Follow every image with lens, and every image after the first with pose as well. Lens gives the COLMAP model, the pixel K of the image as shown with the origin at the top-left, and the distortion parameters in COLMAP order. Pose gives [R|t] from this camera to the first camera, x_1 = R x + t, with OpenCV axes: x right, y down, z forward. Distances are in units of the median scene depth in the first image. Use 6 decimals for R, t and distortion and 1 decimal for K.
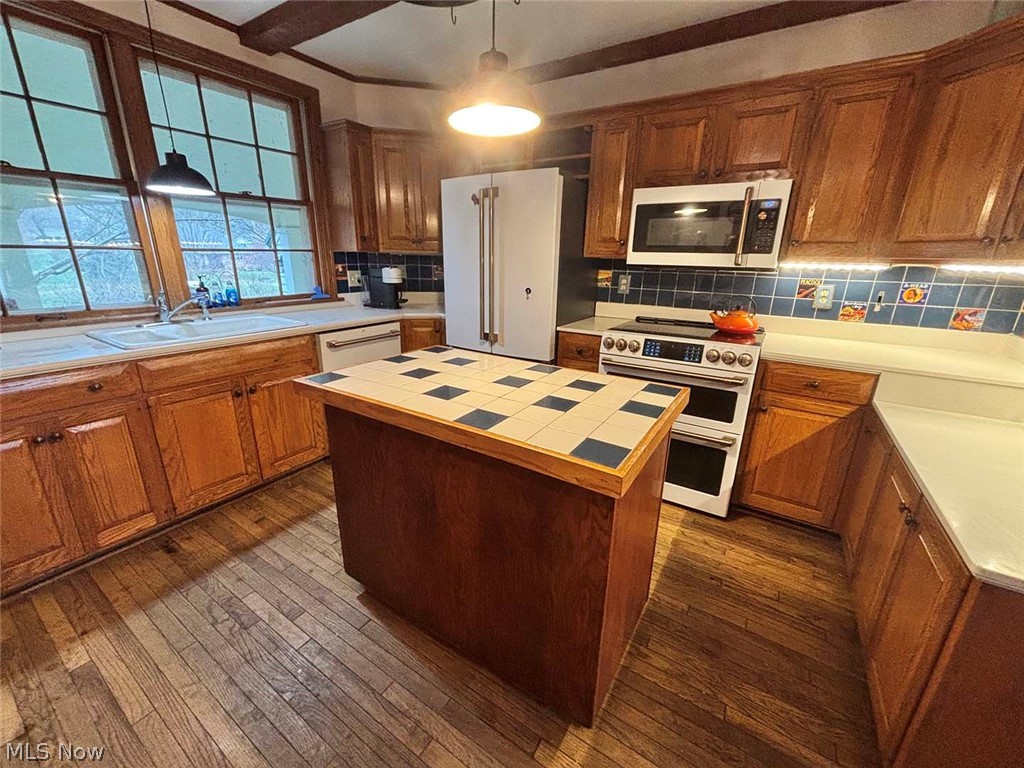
lens RADIAL K [[415.2, 0, 509.5], [0, 415.2, 383.7], [0, 0, 1]] dist [0.007087, -0.002675]
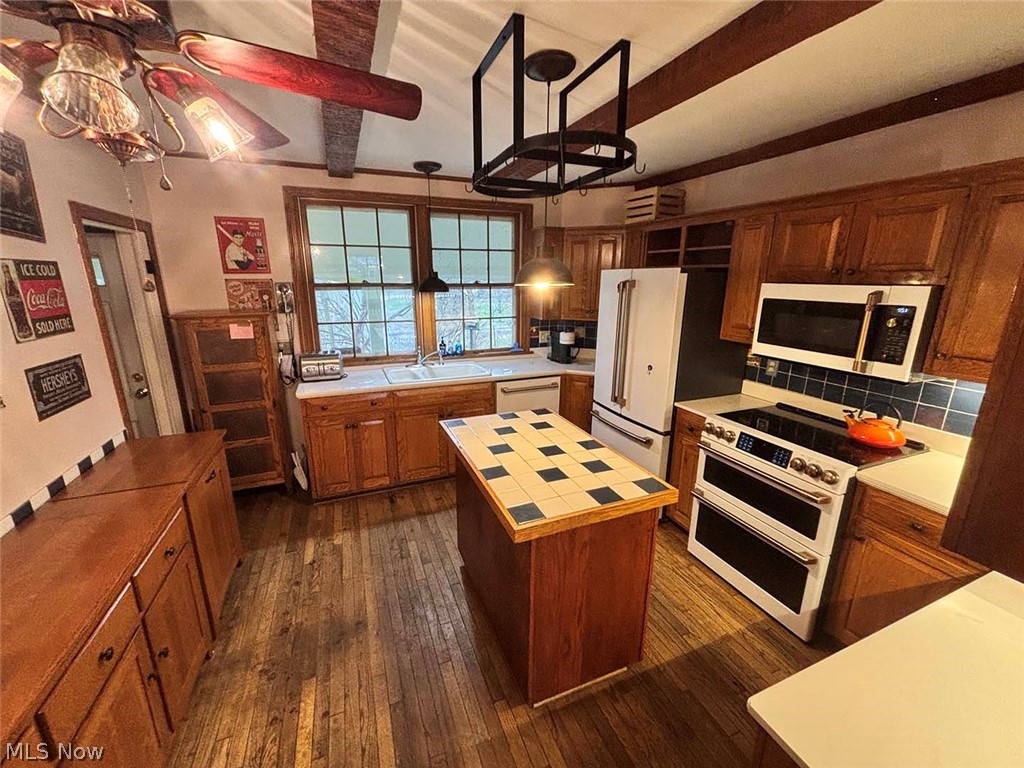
lens RADIAL K [[415.2, 0, 513.8], [0, 415.2, 384.9], [0, 0, 1]] dist [0.007087, -0.002675]
pose [[0.820017, 0.132133, -0.556877, 0.422106], [-0.159722, 0.987162, -0.000966, -0.130400], [0.549600, 0.089737, 0.830594, -0.161979]]
